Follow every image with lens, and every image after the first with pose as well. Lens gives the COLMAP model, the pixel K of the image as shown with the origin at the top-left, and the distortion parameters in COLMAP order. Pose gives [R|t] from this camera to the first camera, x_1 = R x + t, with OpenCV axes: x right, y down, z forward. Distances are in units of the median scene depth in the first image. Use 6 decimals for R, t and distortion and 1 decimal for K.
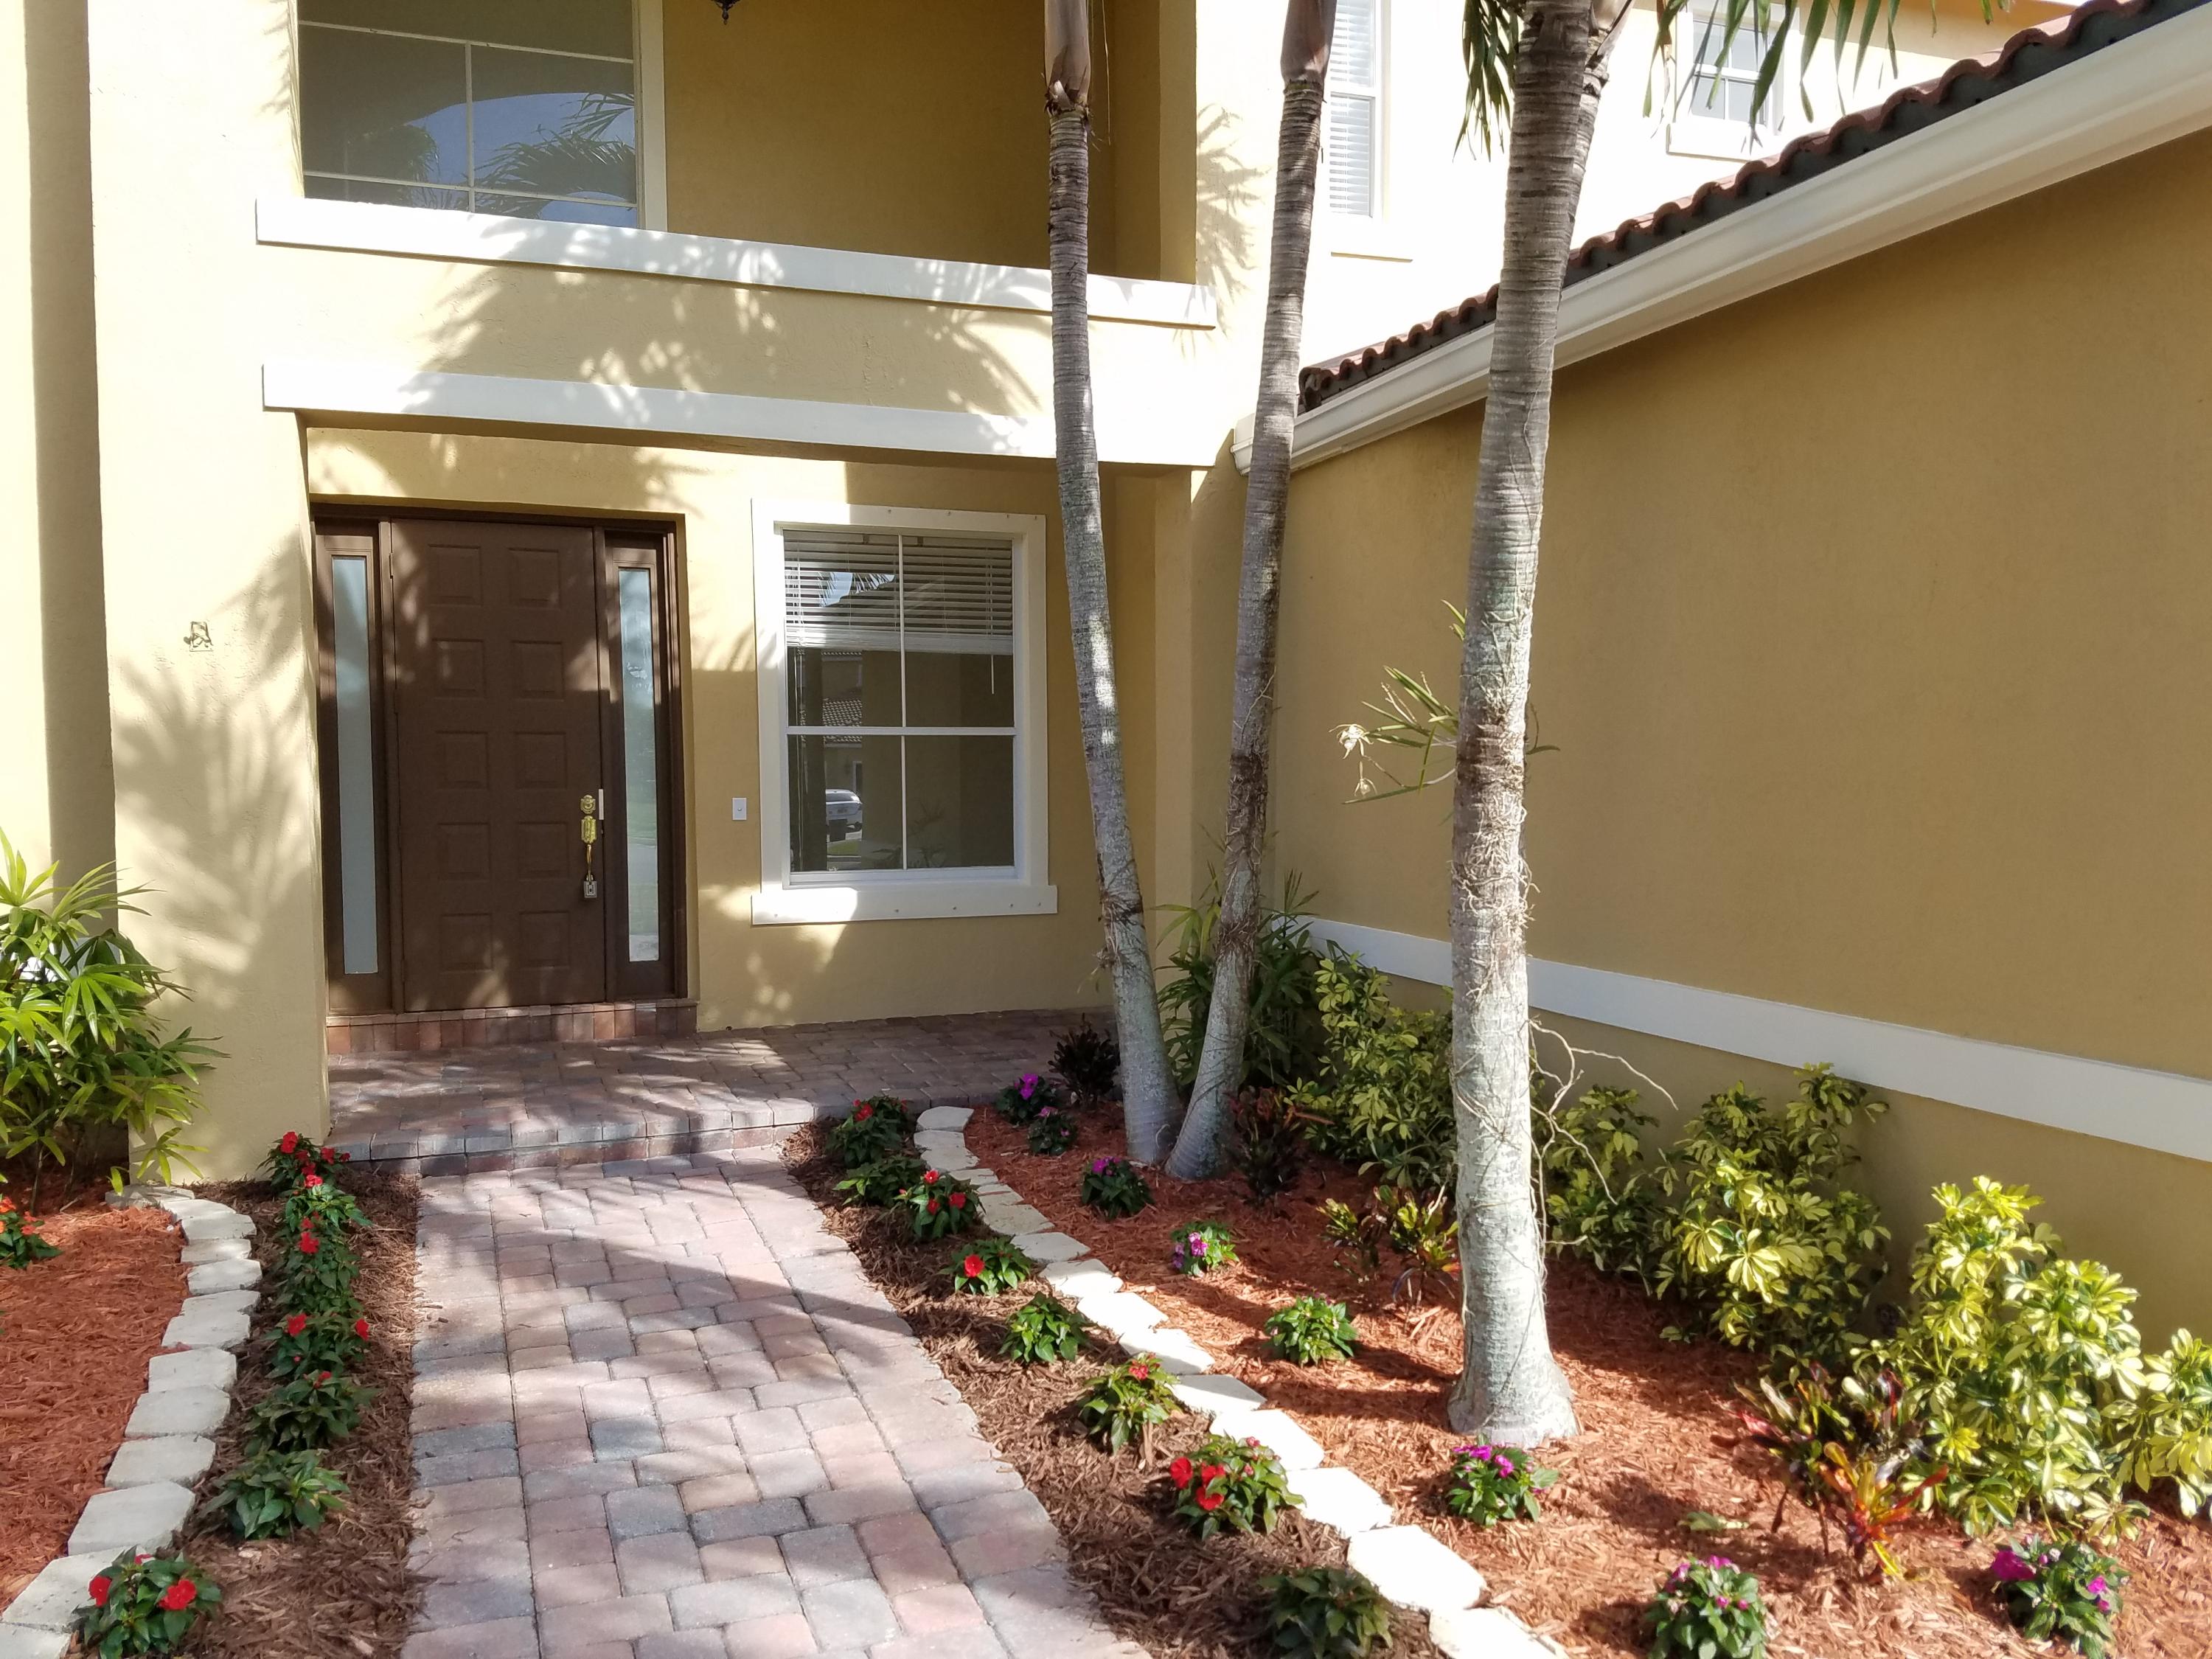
lens RADIAL K [[1701.0, 0, 1074.4], [0, 1701.0, 863.3], [0, 0, 1]] dist [0.214453, -0.357429]
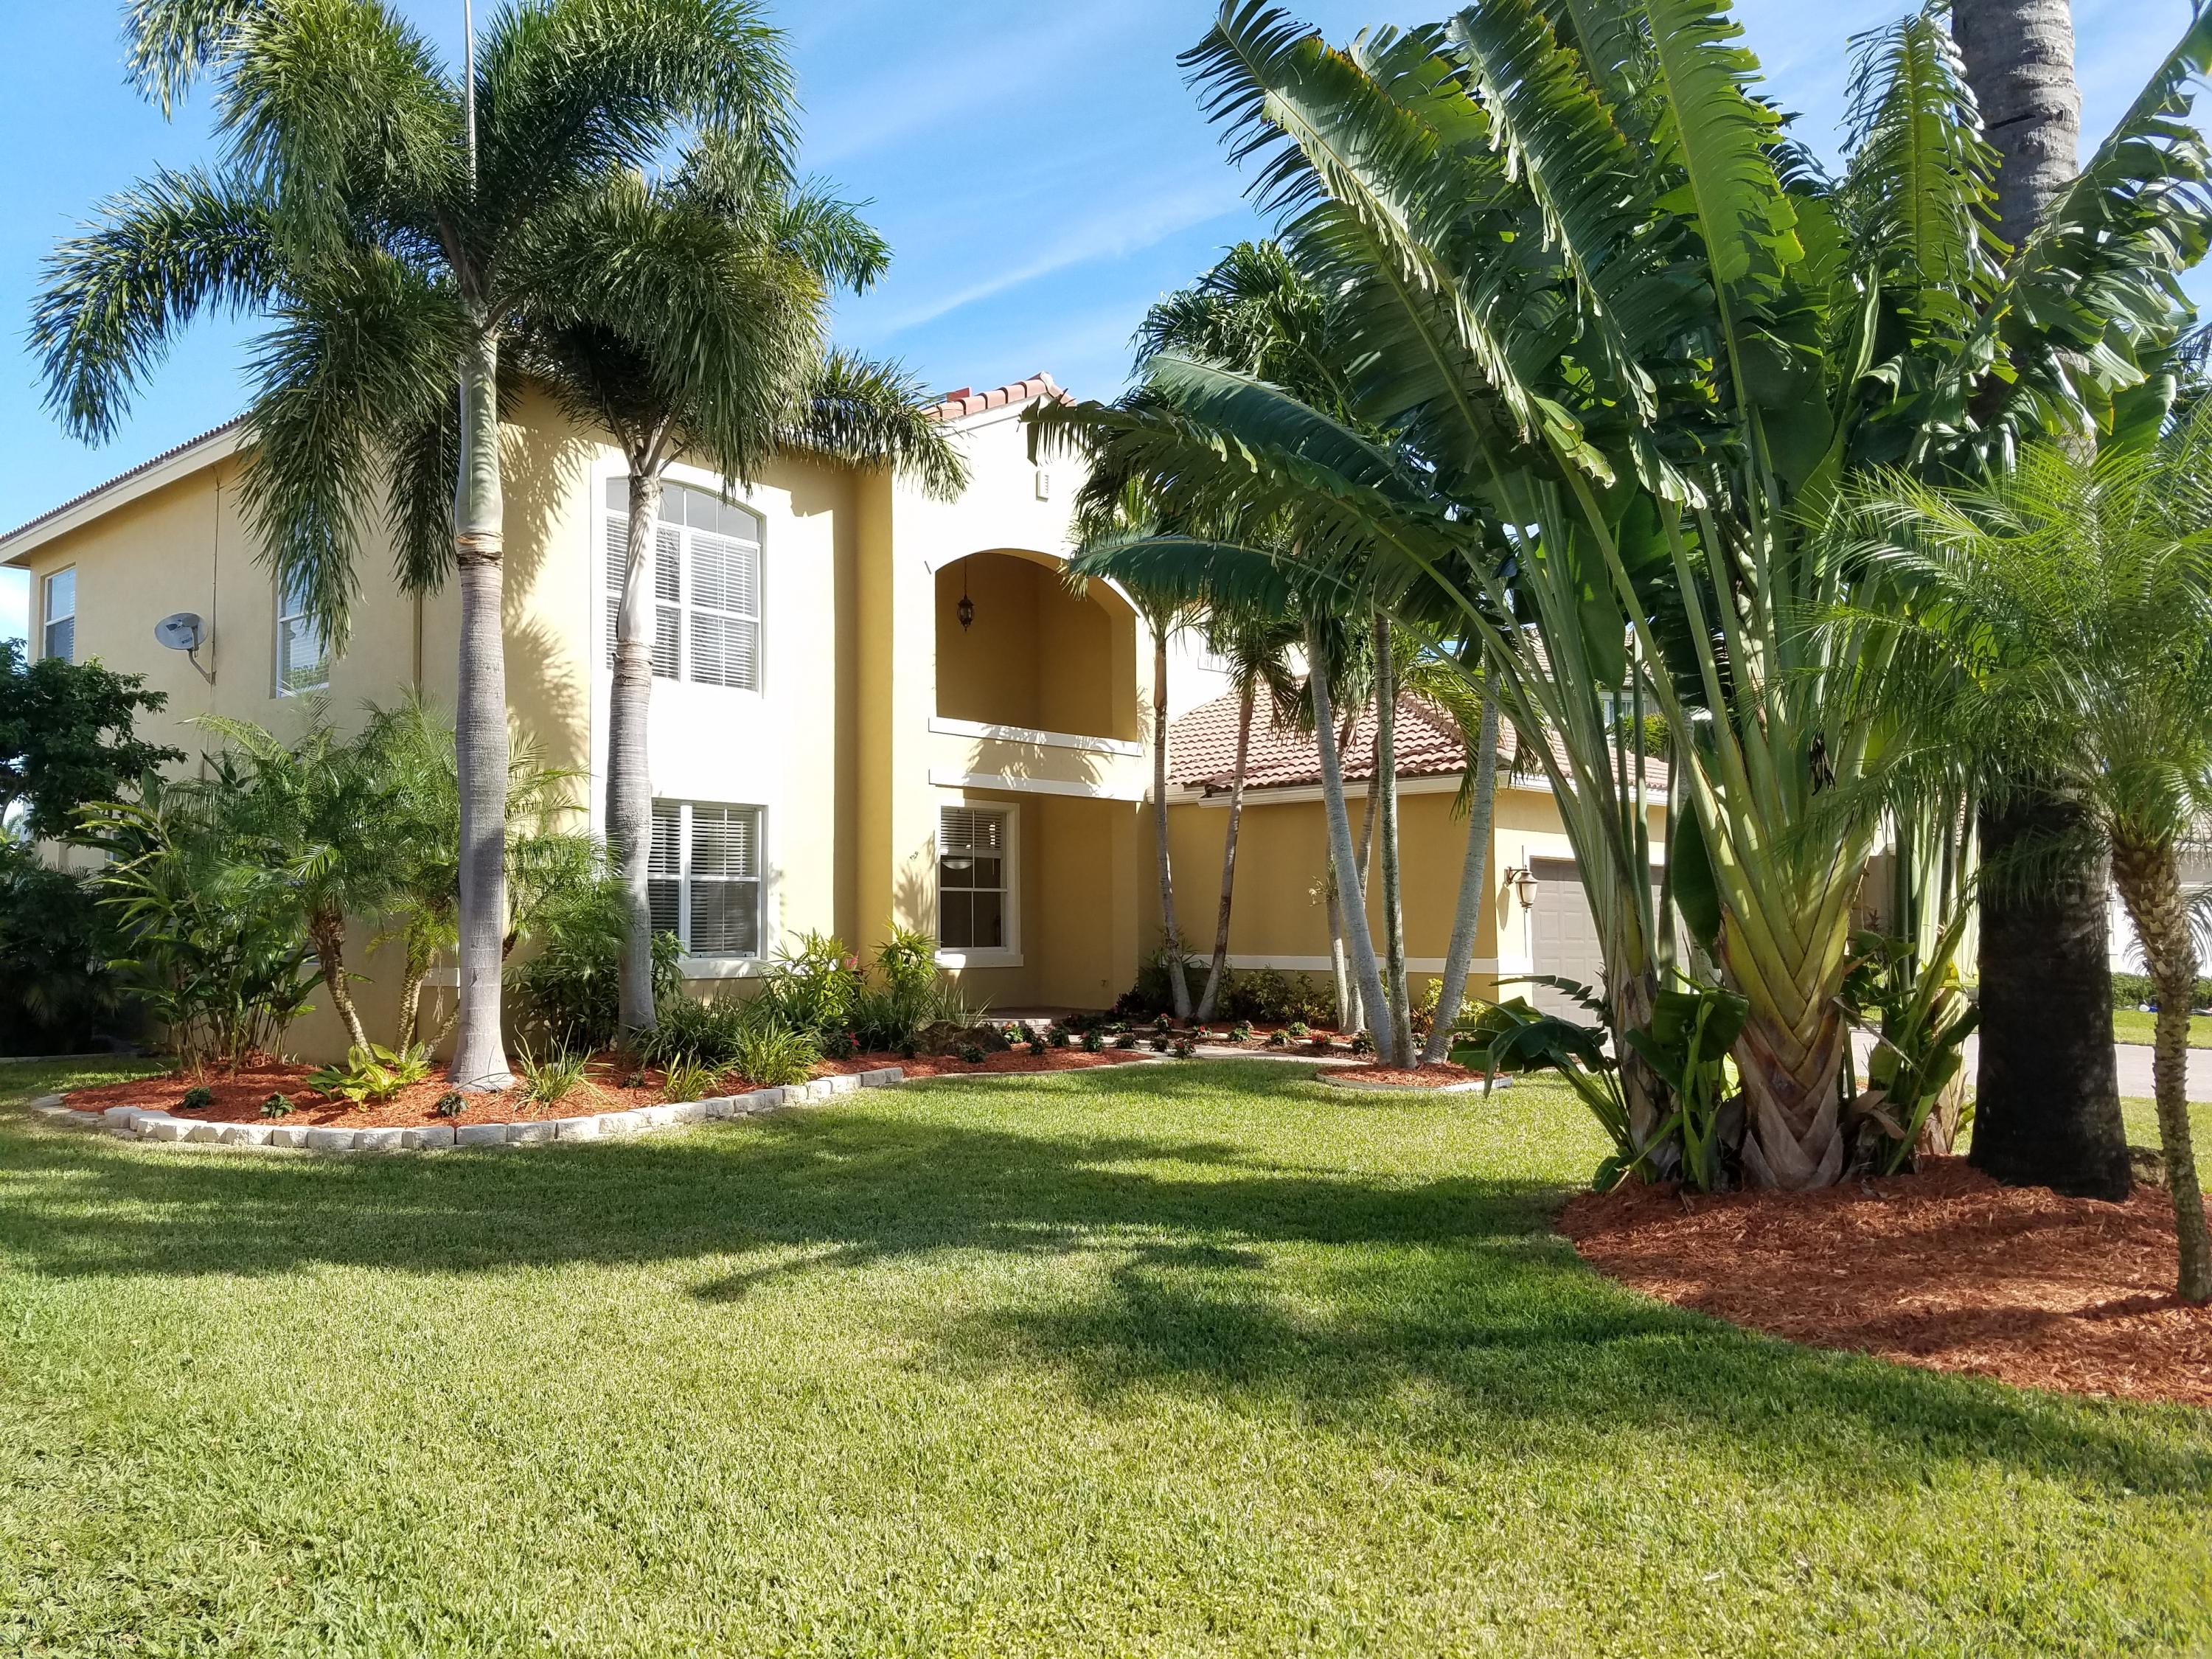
lens RADIAL K [[1701.0, 0, 1074.4], [0, 1701.0, 863.3], [0, 0, 1]] dist [0.214453, -0.357429]
pose [[0.872920, 0.020277, 0.487442, -1.492329], [0.029485, 0.995117, -0.094198, 0.151845], [-0.486972, 0.096599, 0.868059, -1.518788]]
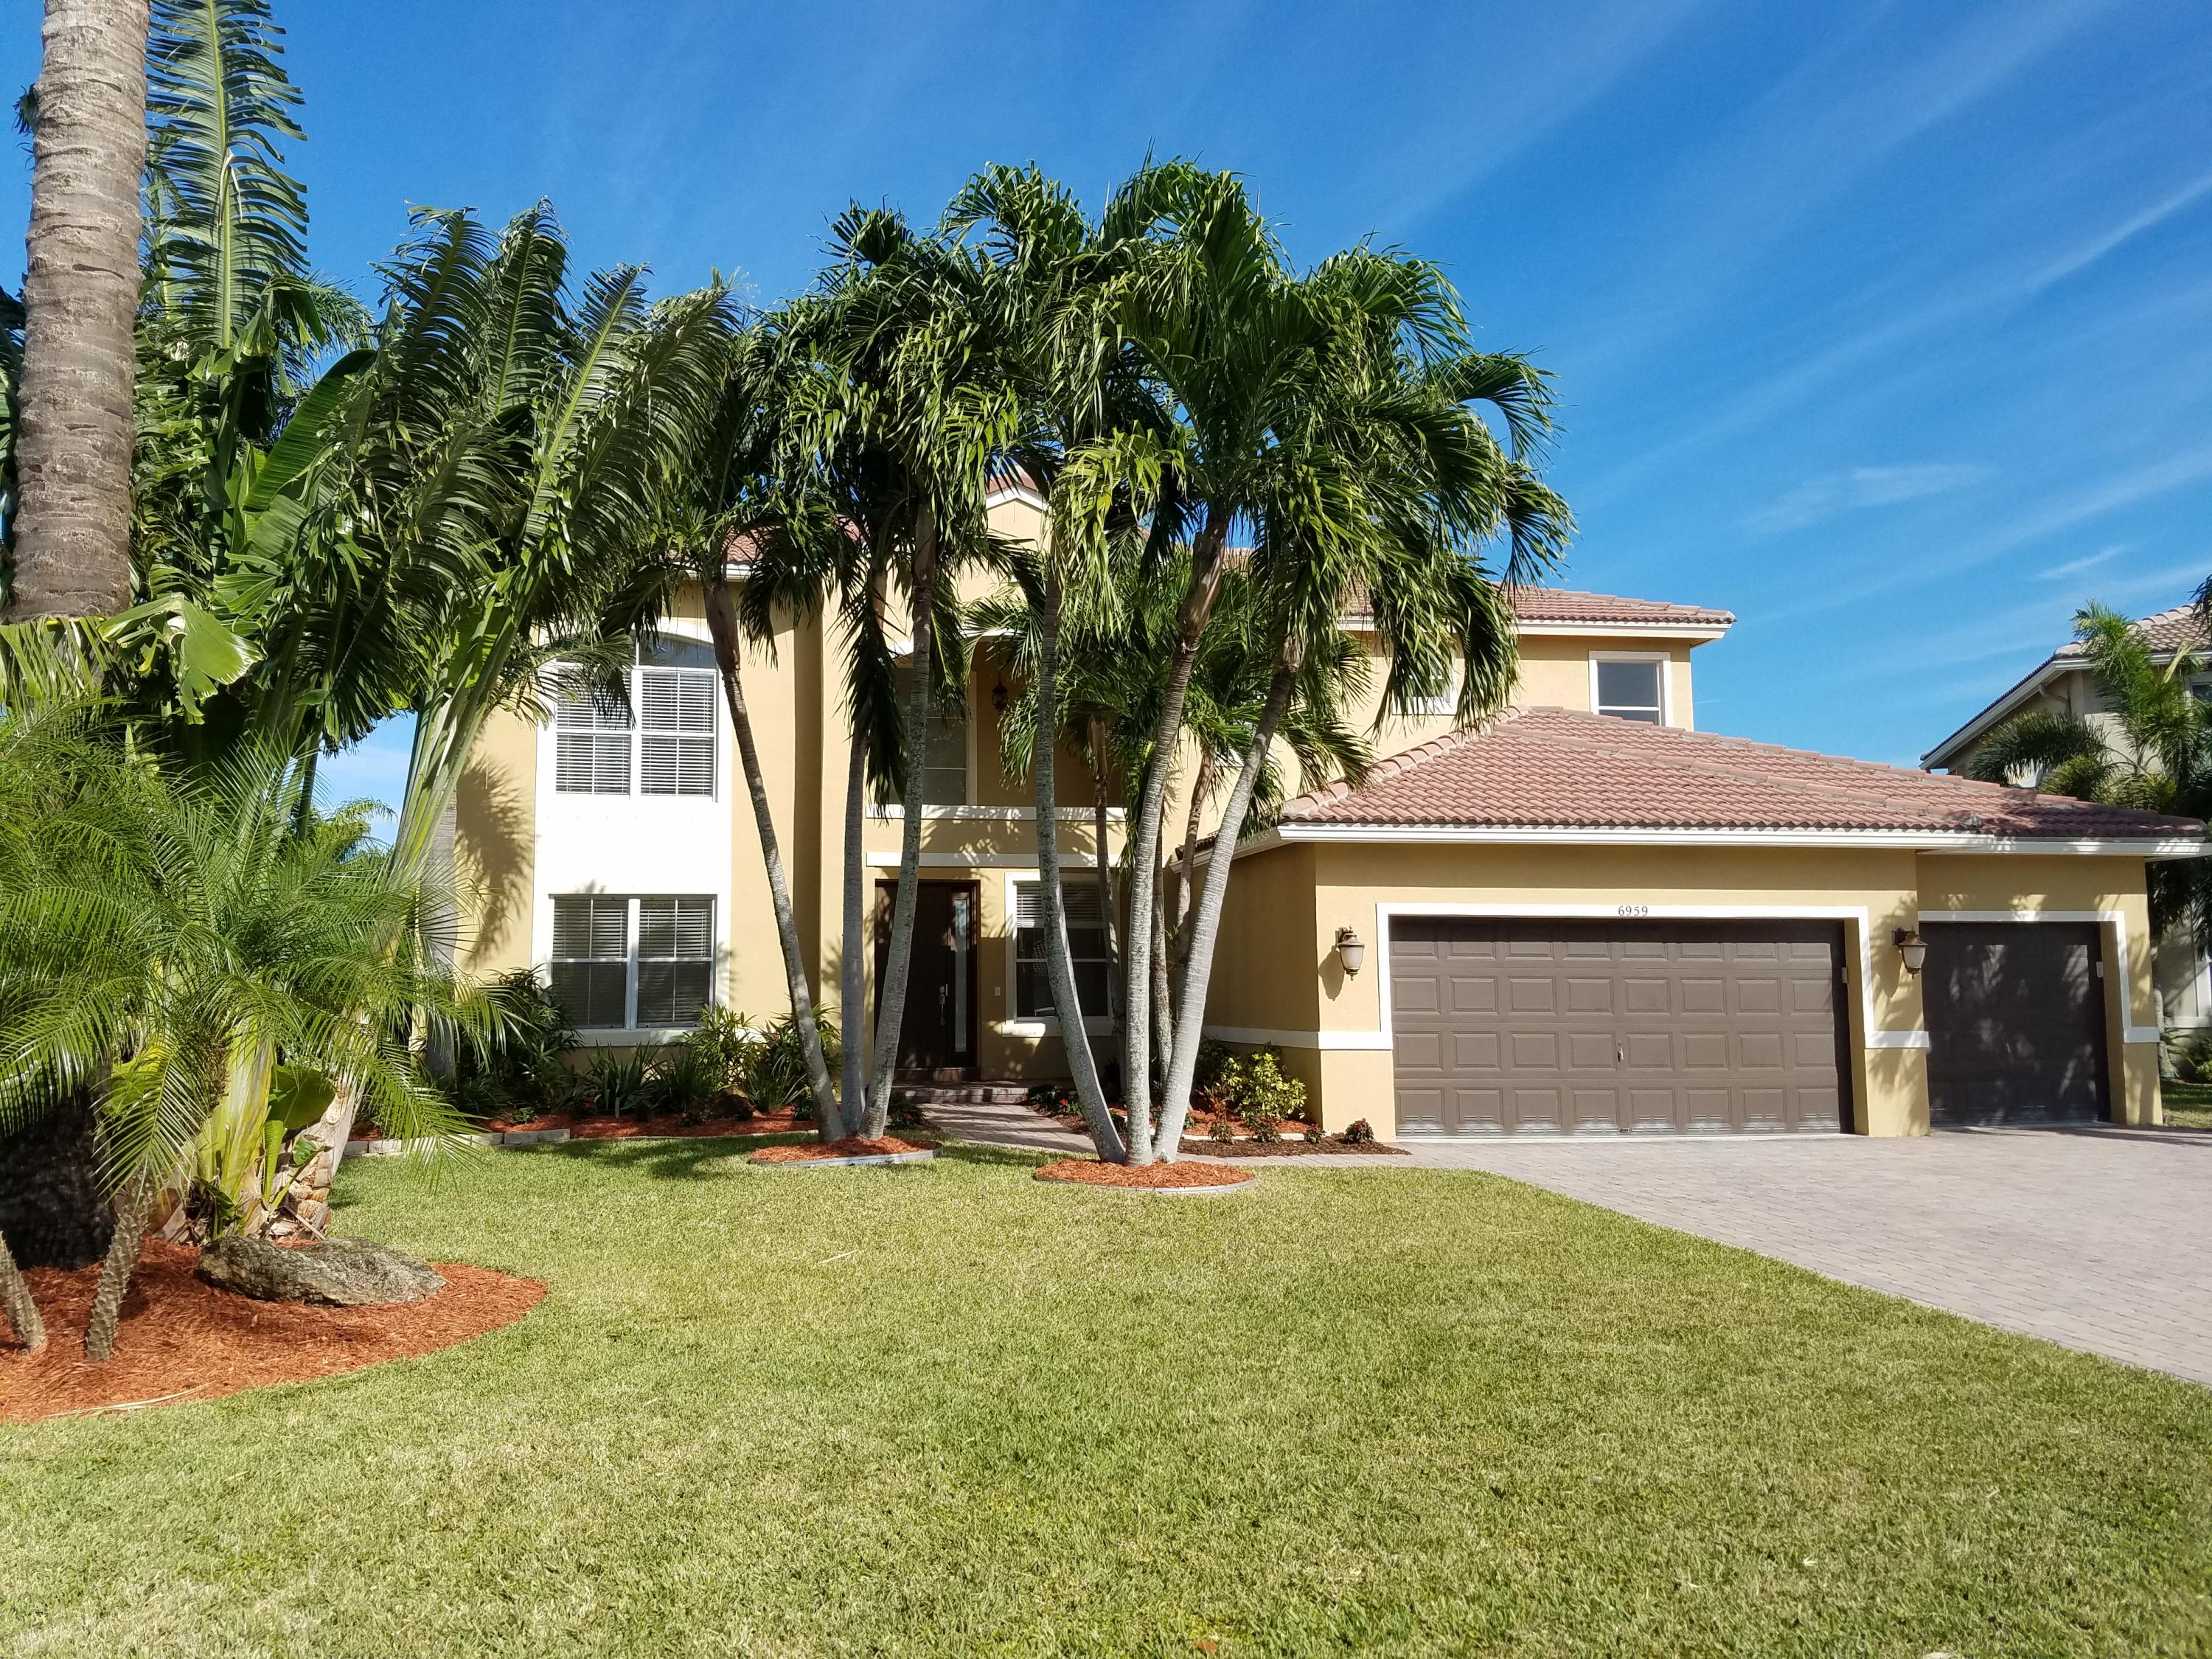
lens RADIAL K [[1701.0, 0, 1074.4], [0, 1701.0, 863.3], [0, 0, 1]] dist [0.214453, -0.357429]
pose [[0.991593, -0.015004, -0.128525, 0.306025], [-0.002754, 0.990582, -0.136892, 0.159312], [0.129368, 0.136095, 0.982213, -1.894532]]
